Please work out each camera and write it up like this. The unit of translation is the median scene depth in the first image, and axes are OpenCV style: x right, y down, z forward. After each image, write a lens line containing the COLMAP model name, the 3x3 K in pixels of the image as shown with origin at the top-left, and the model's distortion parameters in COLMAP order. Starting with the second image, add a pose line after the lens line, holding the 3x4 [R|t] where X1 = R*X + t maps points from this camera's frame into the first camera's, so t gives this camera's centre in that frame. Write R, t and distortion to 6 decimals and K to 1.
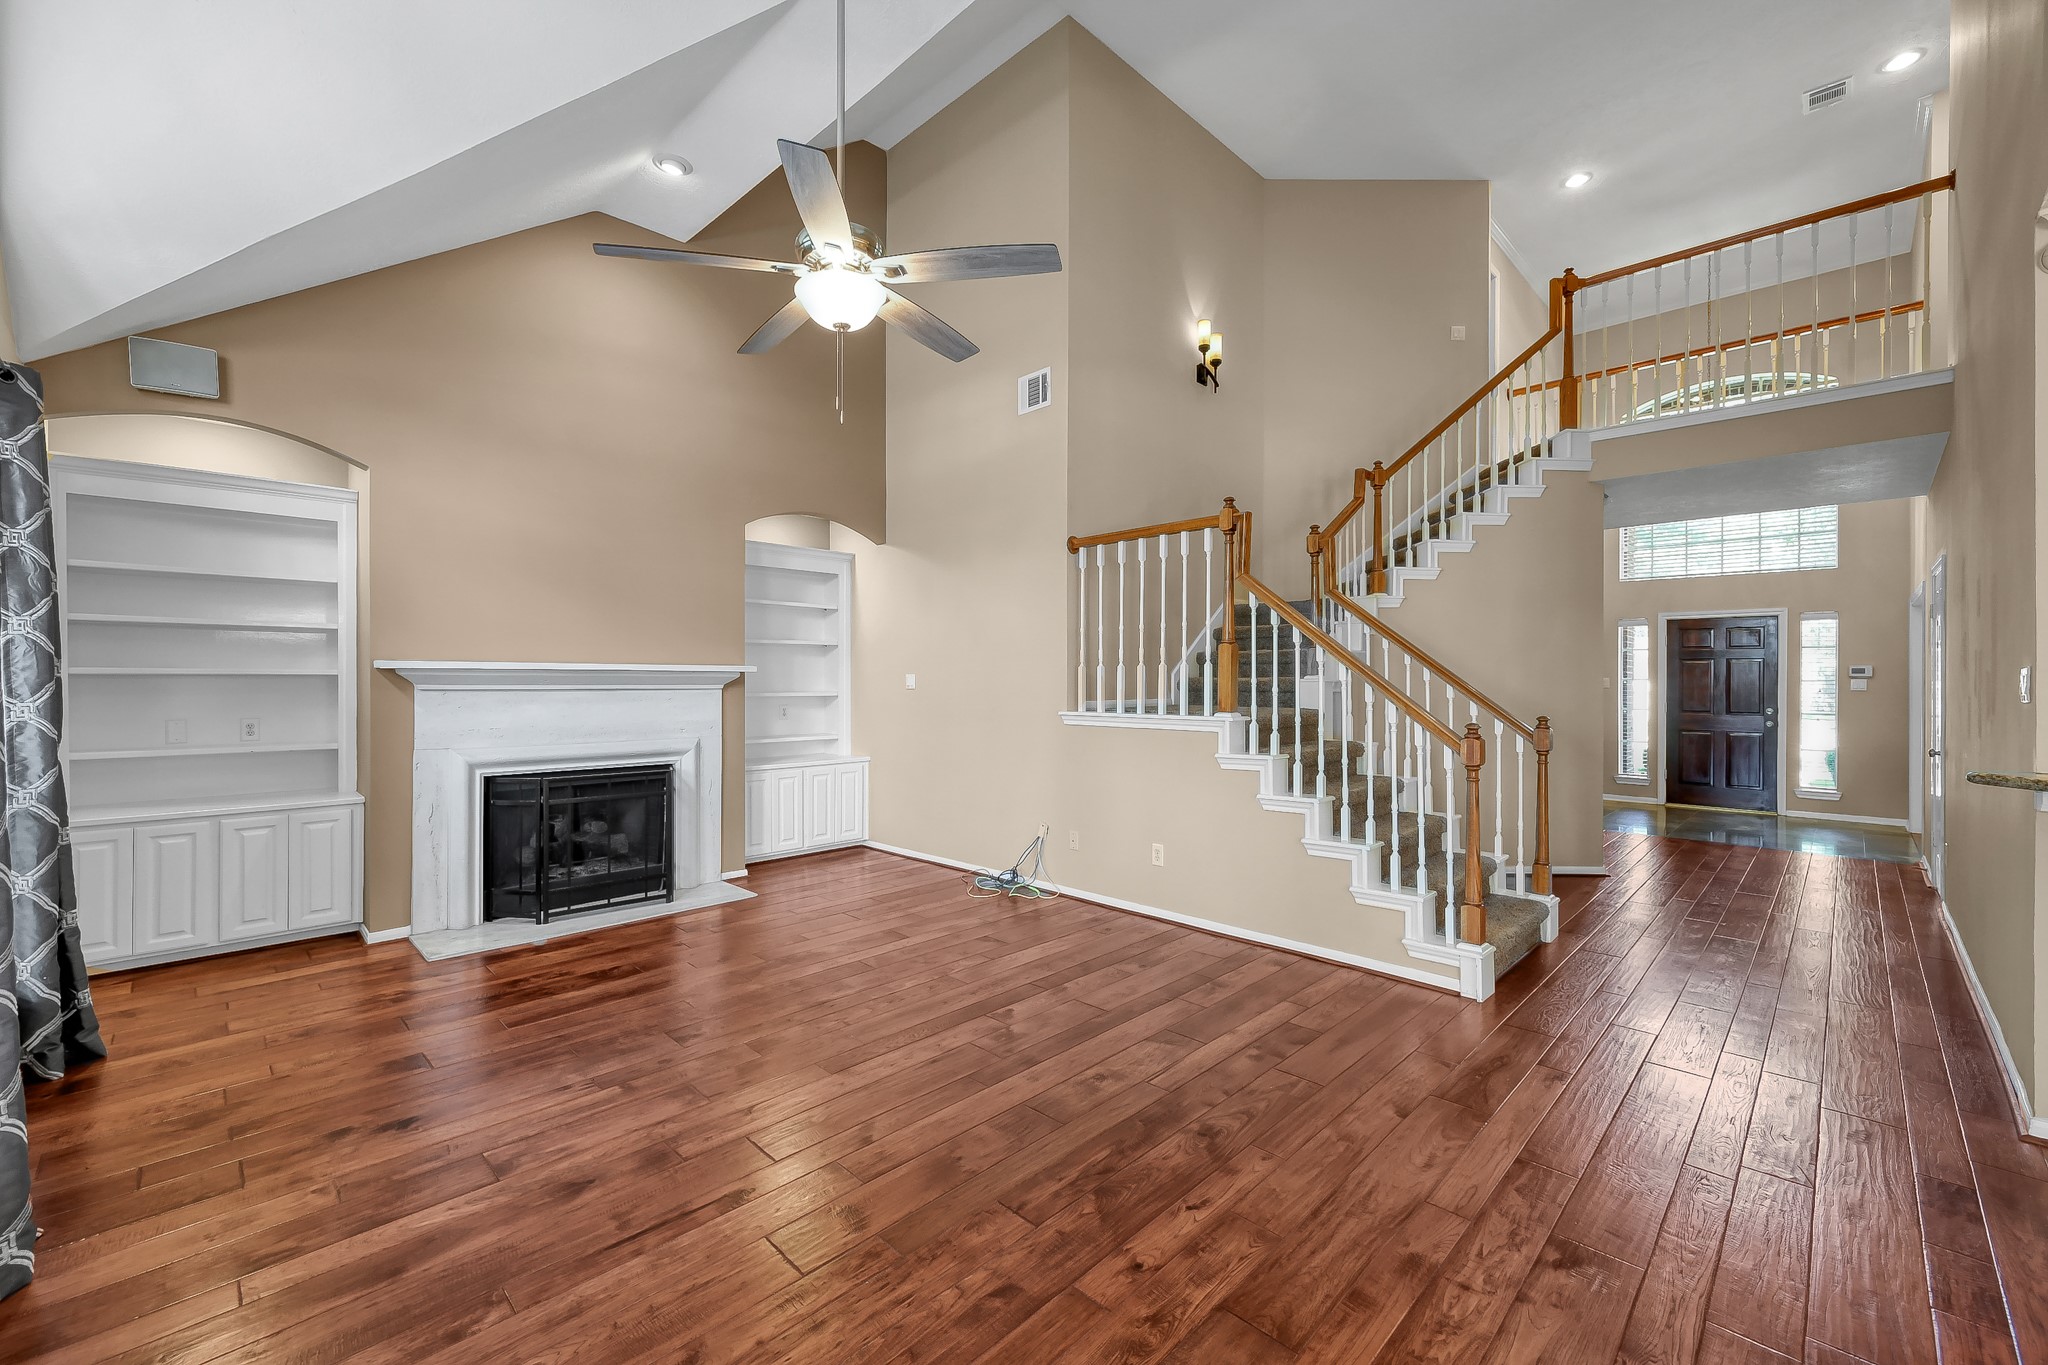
lens RADIAL K [[818.4, 0, 999.4], [0, 818.4, 683.8], [0, 0, 1]] dist [0.002768, -0.000026]
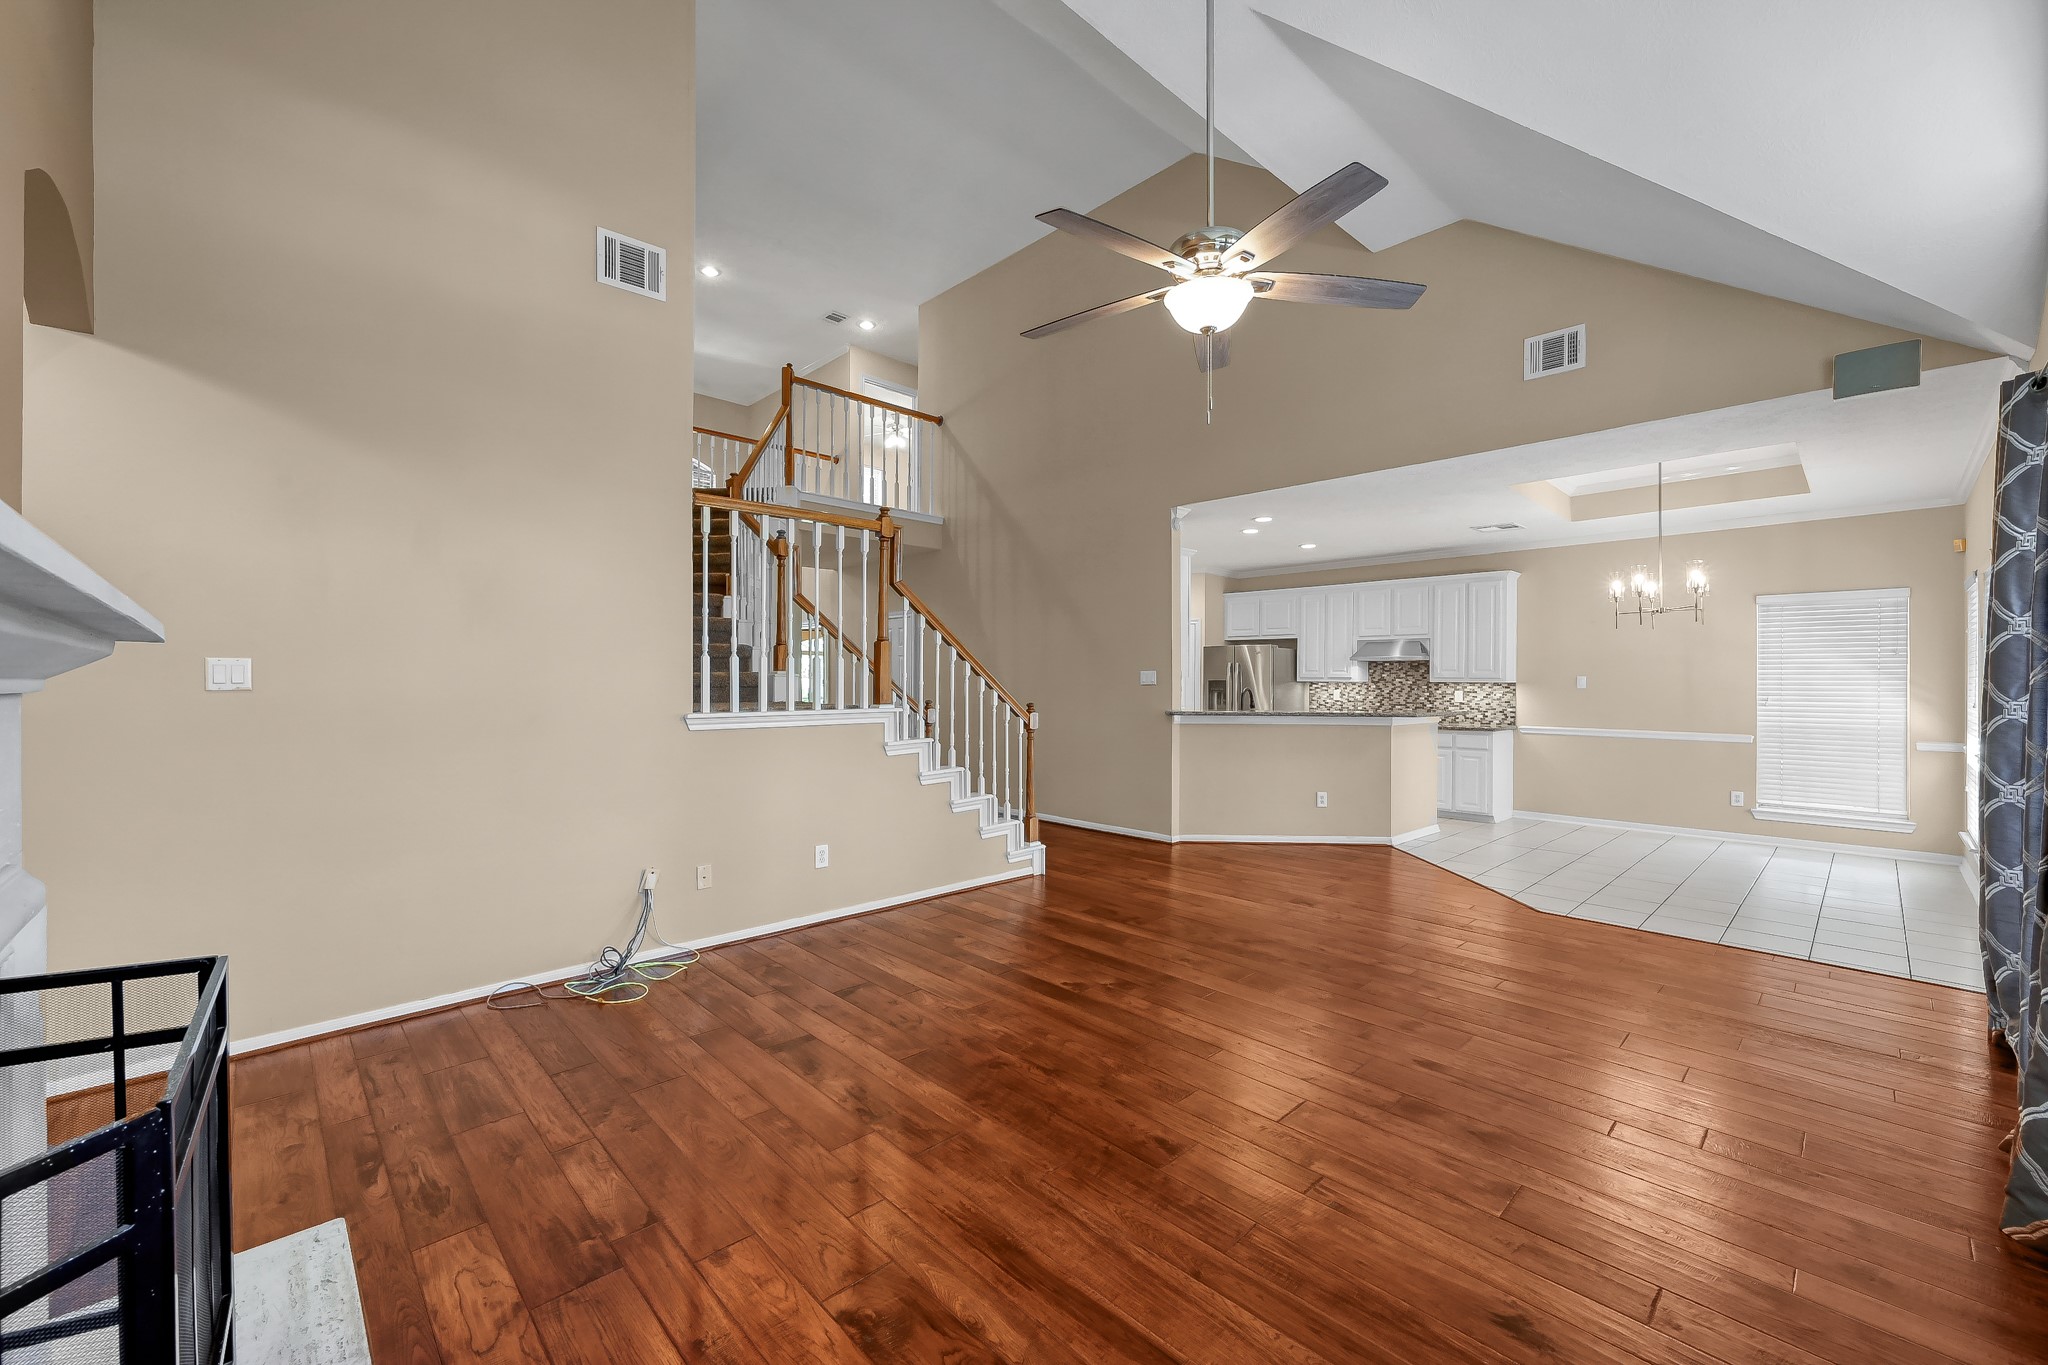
lens RADIAL K [[818.4, 0, 1013.5], [0, 818.4, 683.2], [0, 0, 1]] dist [0.002768, -0.000026]
pose [[0.020905, -0.004726, 0.999770, -0.835051], [-0.000199, 0.999989, 0.004731, 0.001399], [-0.999781, -0.000298, 0.020904, 0.828262]]
